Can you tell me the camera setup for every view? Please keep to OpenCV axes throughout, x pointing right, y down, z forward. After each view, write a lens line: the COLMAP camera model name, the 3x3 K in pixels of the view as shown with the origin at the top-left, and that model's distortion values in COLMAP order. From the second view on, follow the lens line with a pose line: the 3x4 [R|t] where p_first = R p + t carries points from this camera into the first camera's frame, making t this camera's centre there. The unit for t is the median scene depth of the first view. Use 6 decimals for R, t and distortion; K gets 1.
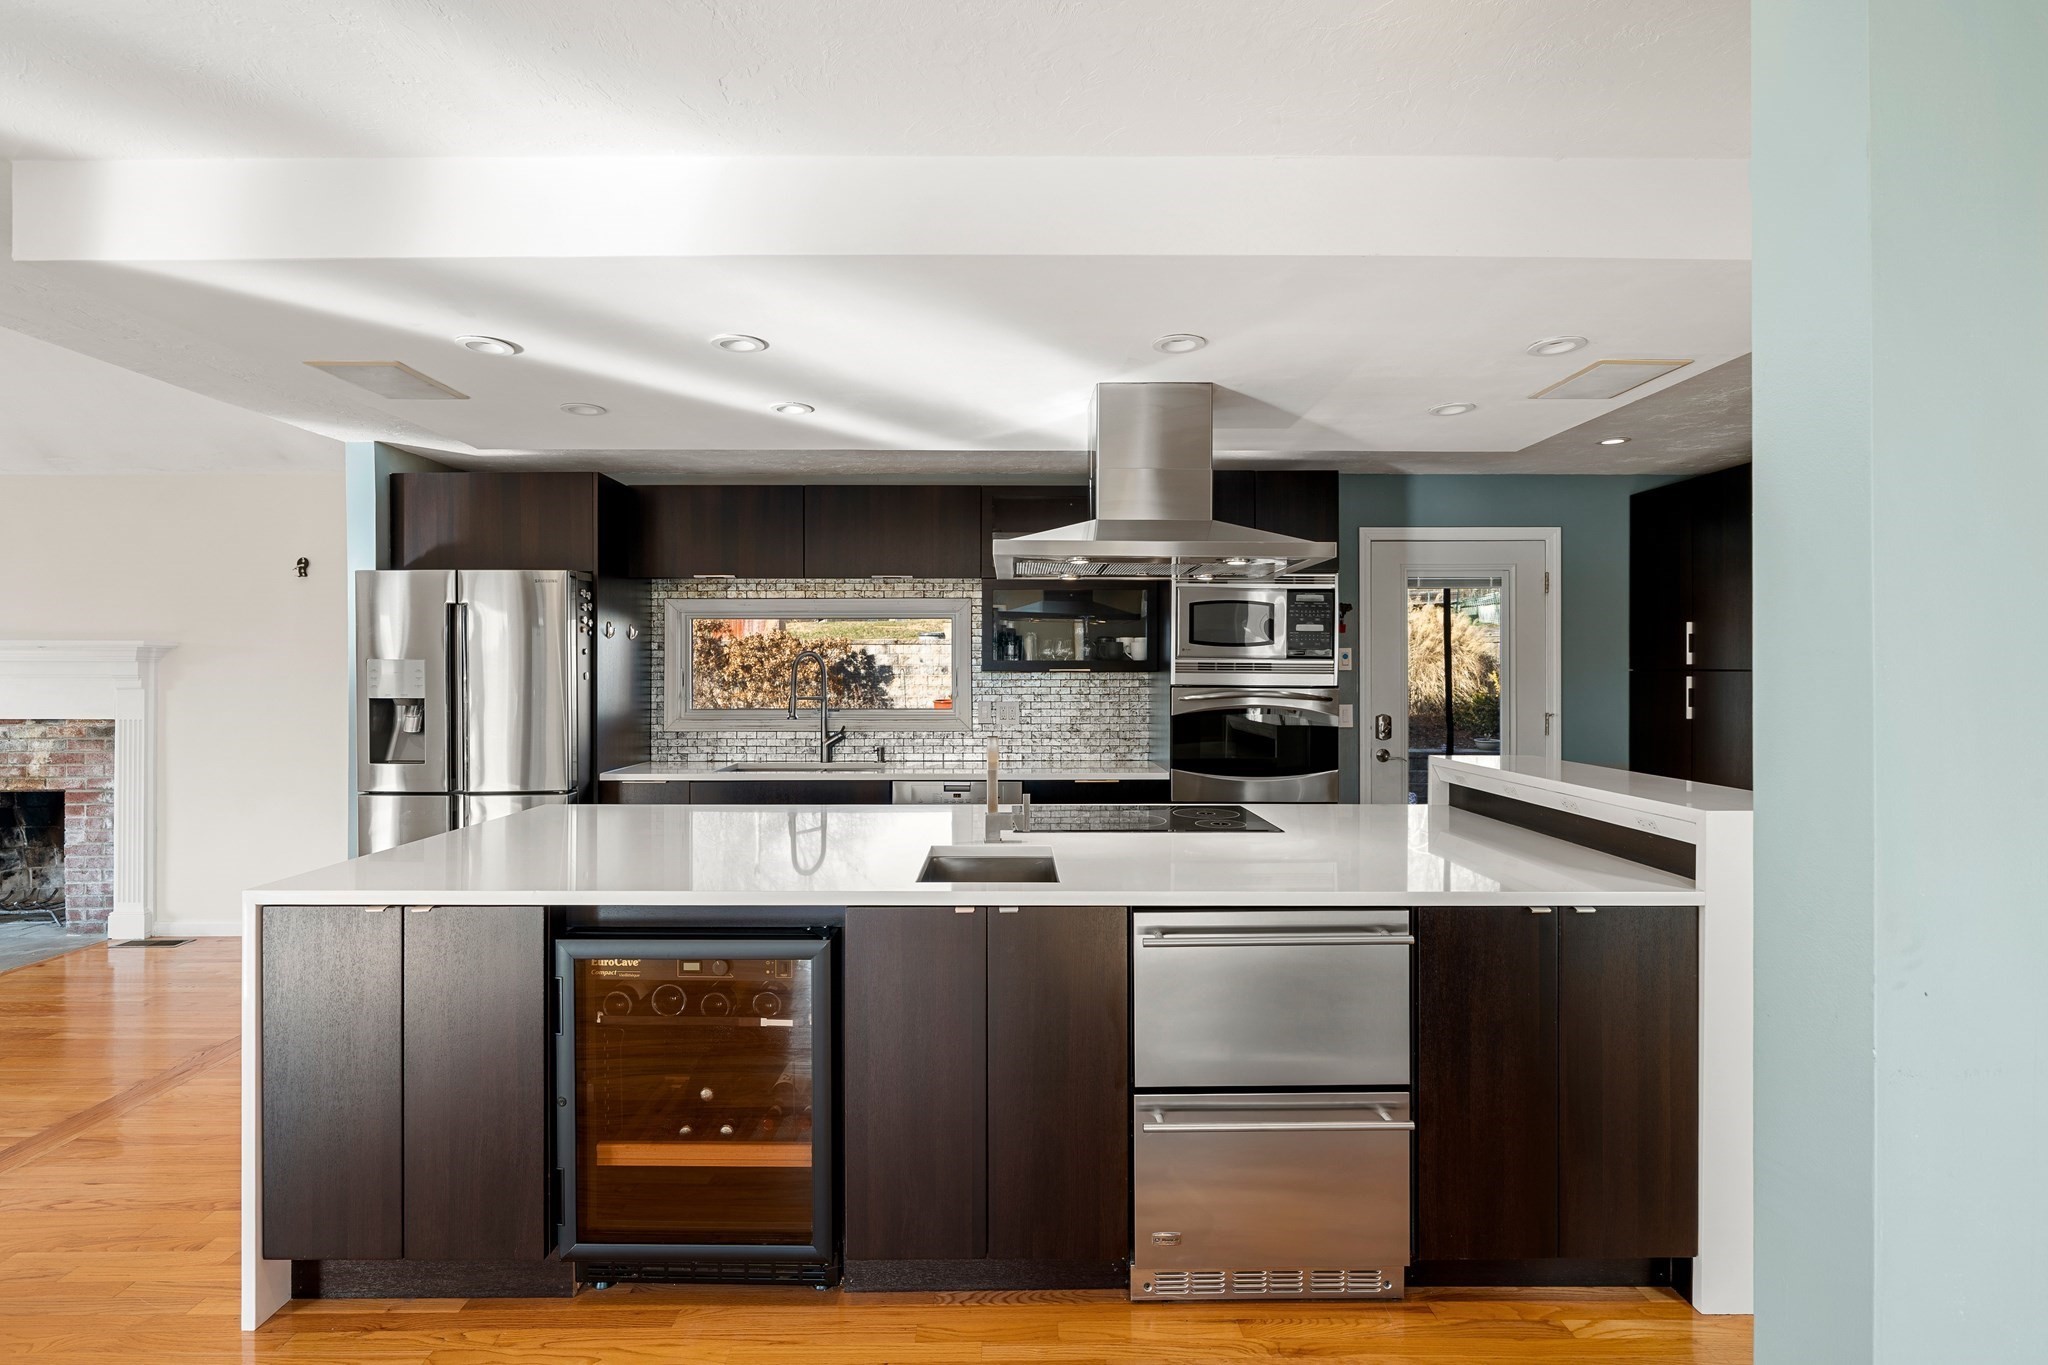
lens RADIAL K [[965.9, 0, 1005.9], [0, 965.9, 674.8], [0, 0, 1]] dist [-0.004430, 0.002581]
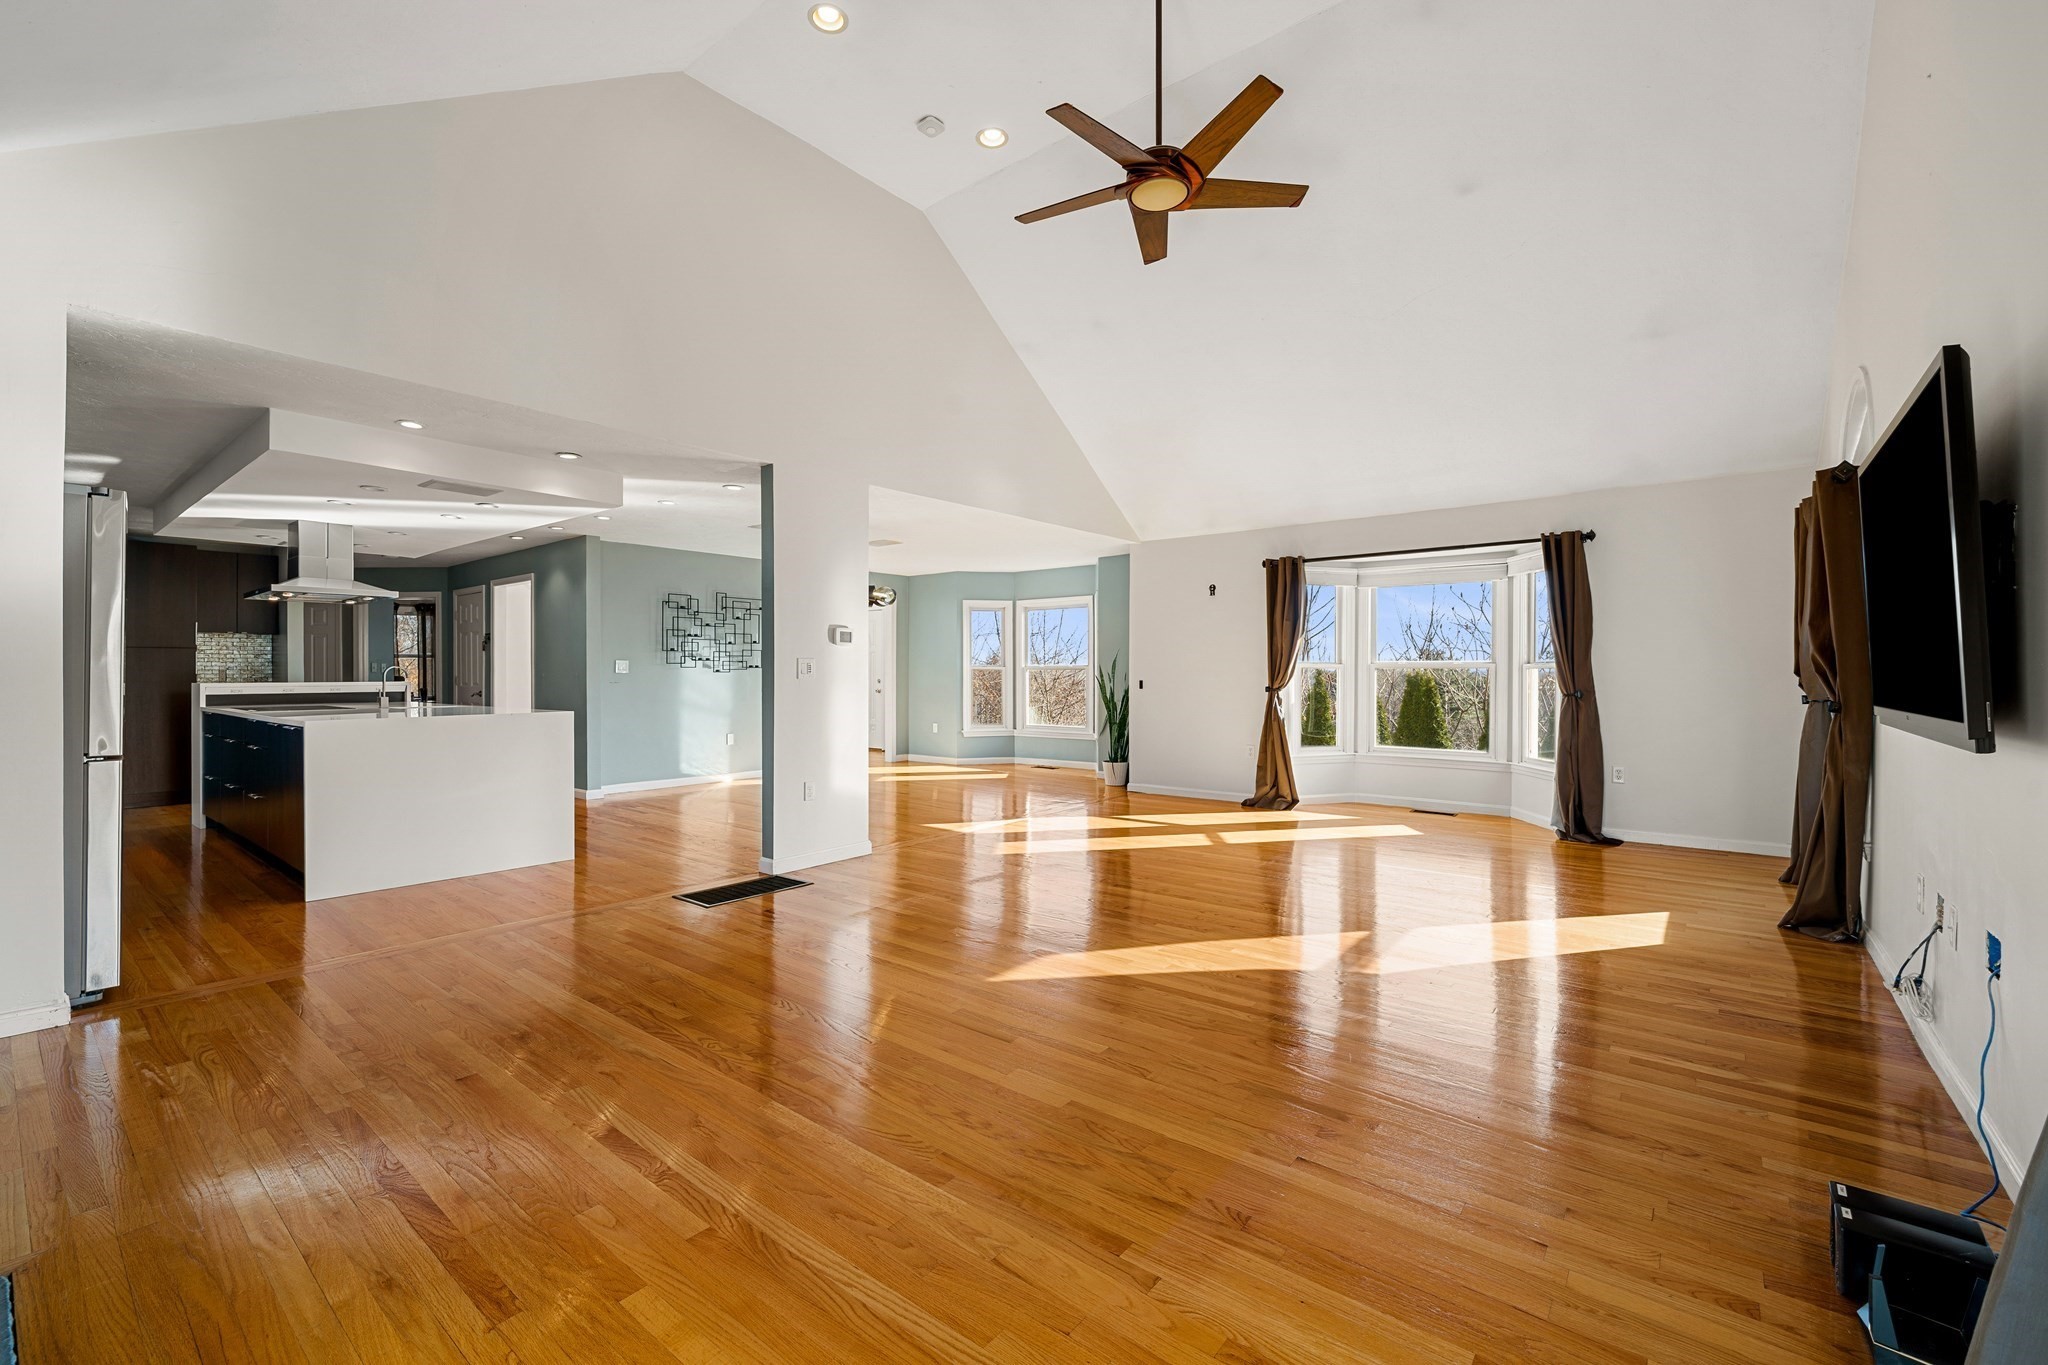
lens RADIAL K [[849.3, 0, 1005.2], [0, 849.3, 684.9], [0, 0, 1]] dist [-0.005373, -0.000127]
pose [[-0.767886, -0.010071, 0.640507, -1.419762], [0.002625, 0.999819, 0.018868, 0.039192], [-0.640581, 0.016170, -0.767721, 0.877170]]
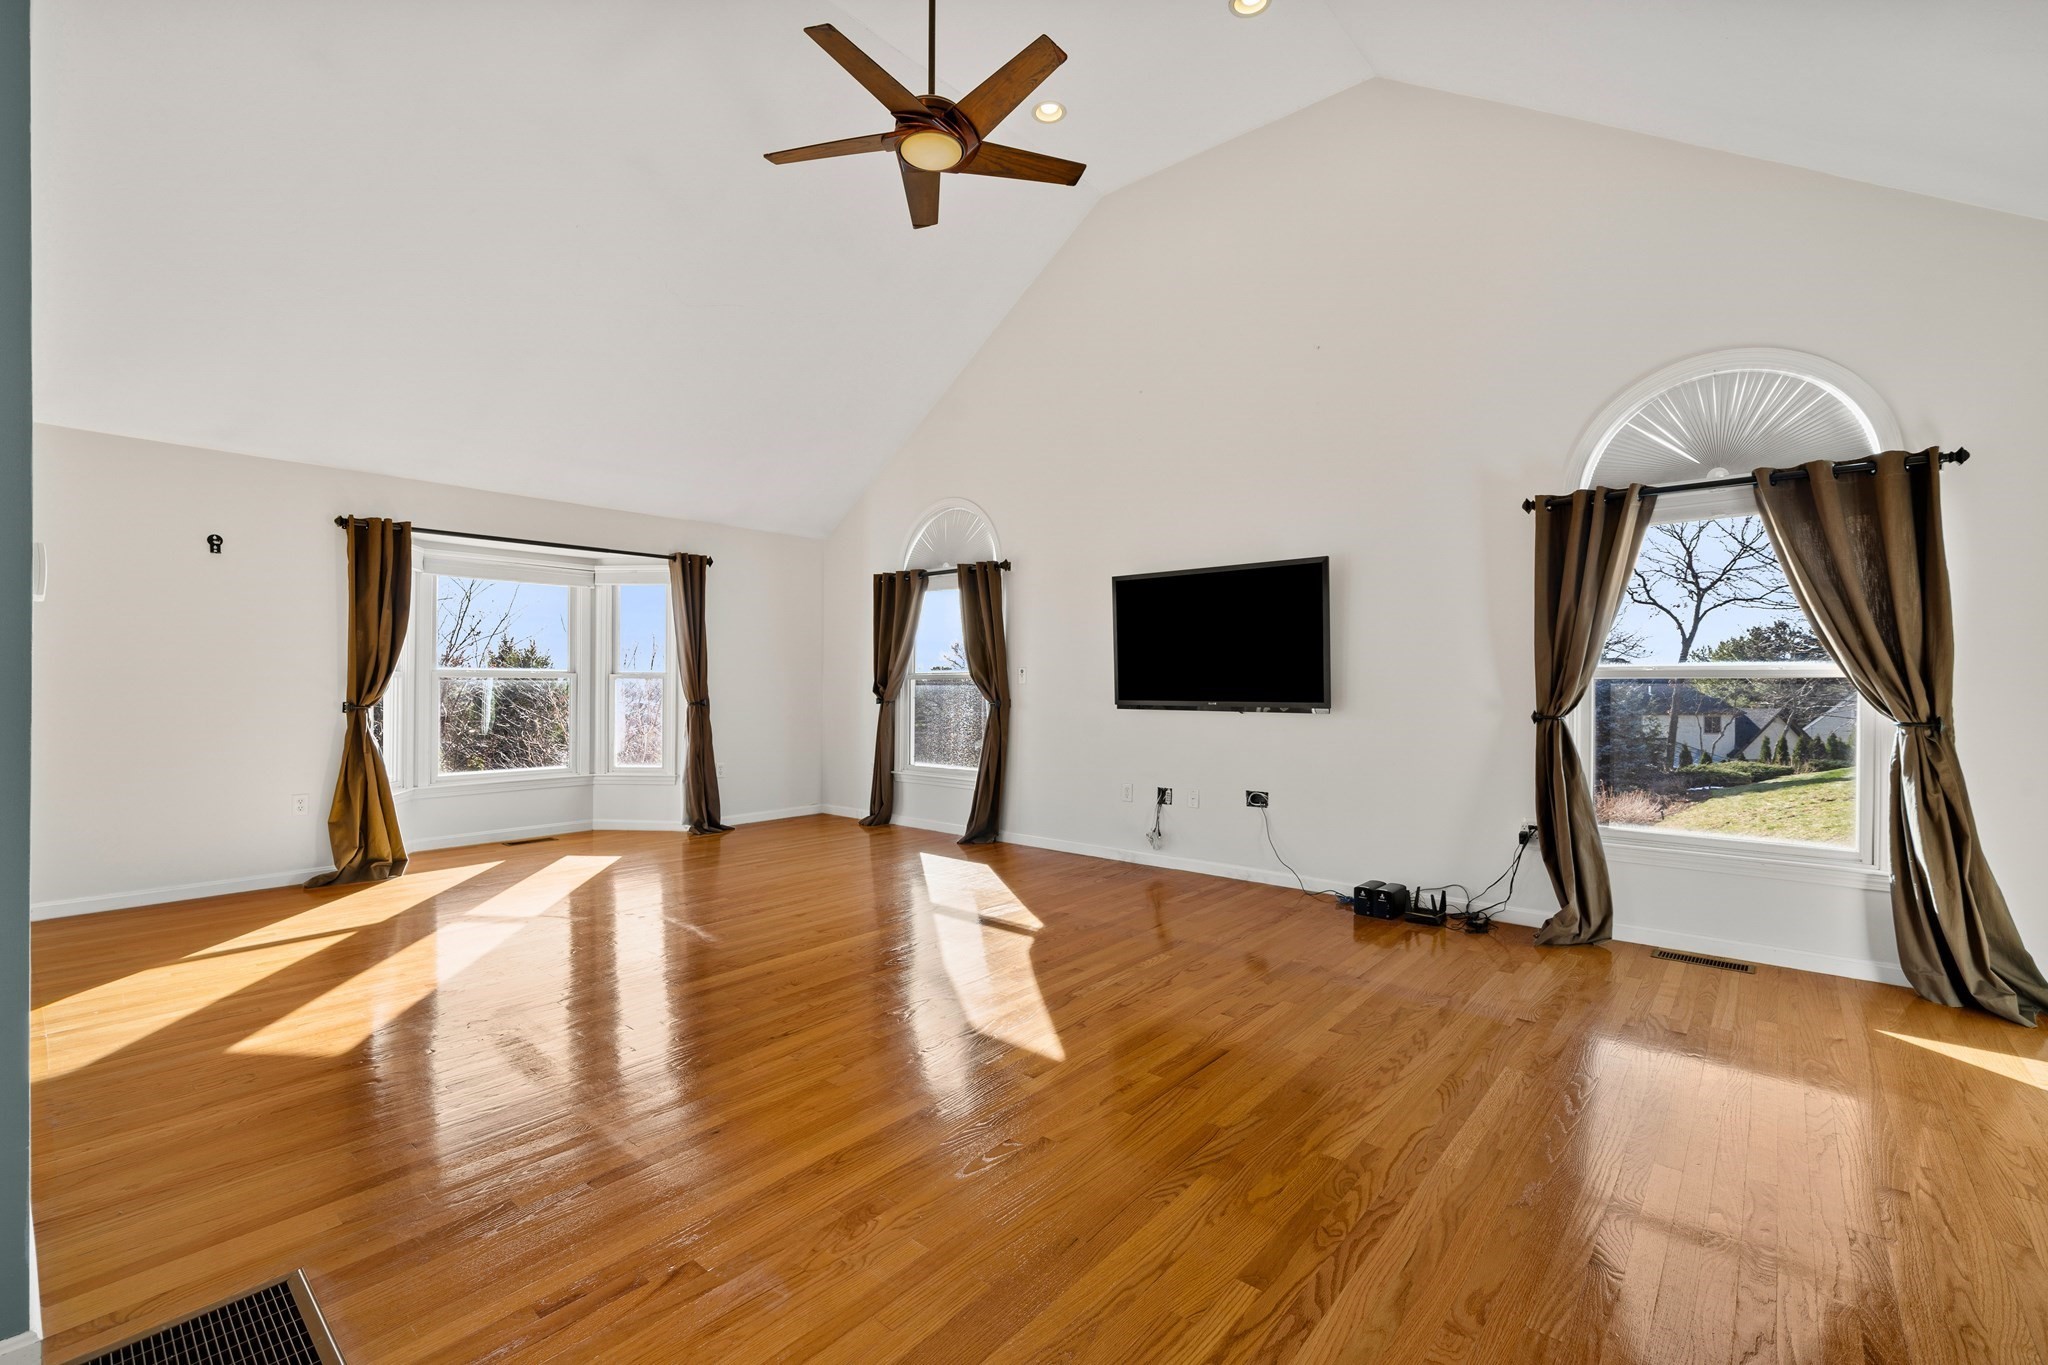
lens RADIAL K [[889.4, 0, 1019.9], [0, 889.4, 691.1], [0, 0, 1]] dist [-0.001733, 0.000185]
pose [[-0.658039, 0.004367, -0.752971, -0.569708], [-0.003960, 0.999949, 0.009260, 0.044070], [0.752974, 0.009075, -0.657988, 0.734405]]
